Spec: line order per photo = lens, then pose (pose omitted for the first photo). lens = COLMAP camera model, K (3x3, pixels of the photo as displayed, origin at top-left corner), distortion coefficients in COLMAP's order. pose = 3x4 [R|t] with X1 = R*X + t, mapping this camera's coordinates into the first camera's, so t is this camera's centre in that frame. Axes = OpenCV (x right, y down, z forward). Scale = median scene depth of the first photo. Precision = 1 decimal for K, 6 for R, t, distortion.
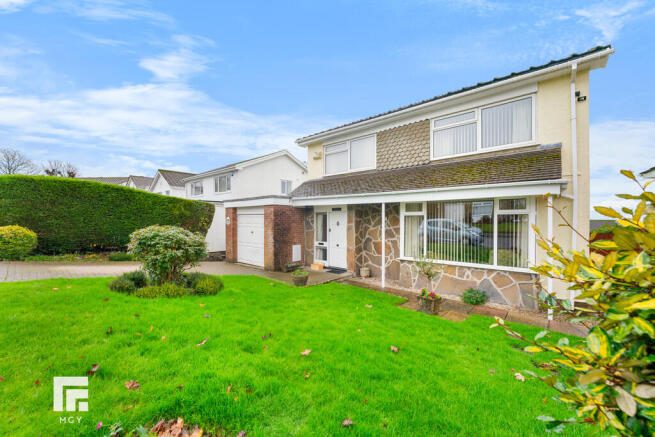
lens RADIAL K [[262.8, 0, 324.5], [0, 262.8, 216.8], [0, 0, 1]] dist [-0.000598, -0.000316]
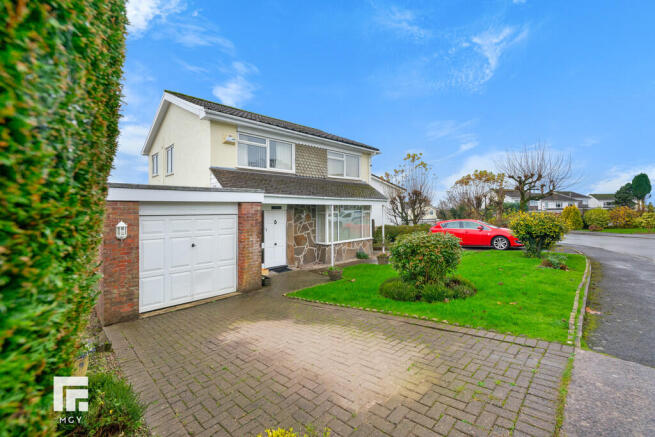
lens RADIAL K [[262.8, 0, 324.5], [0, 262.8, 216.8], [0, 0, 1]] dist [-0.000598, -0.000316]
pose [[0.088860, -0.028782, 0.995628, -0.961307], [-0.002833, 0.999571, 0.029148, -0.025792], [-0.996040, -0.005411, 0.088740, 0.759397]]
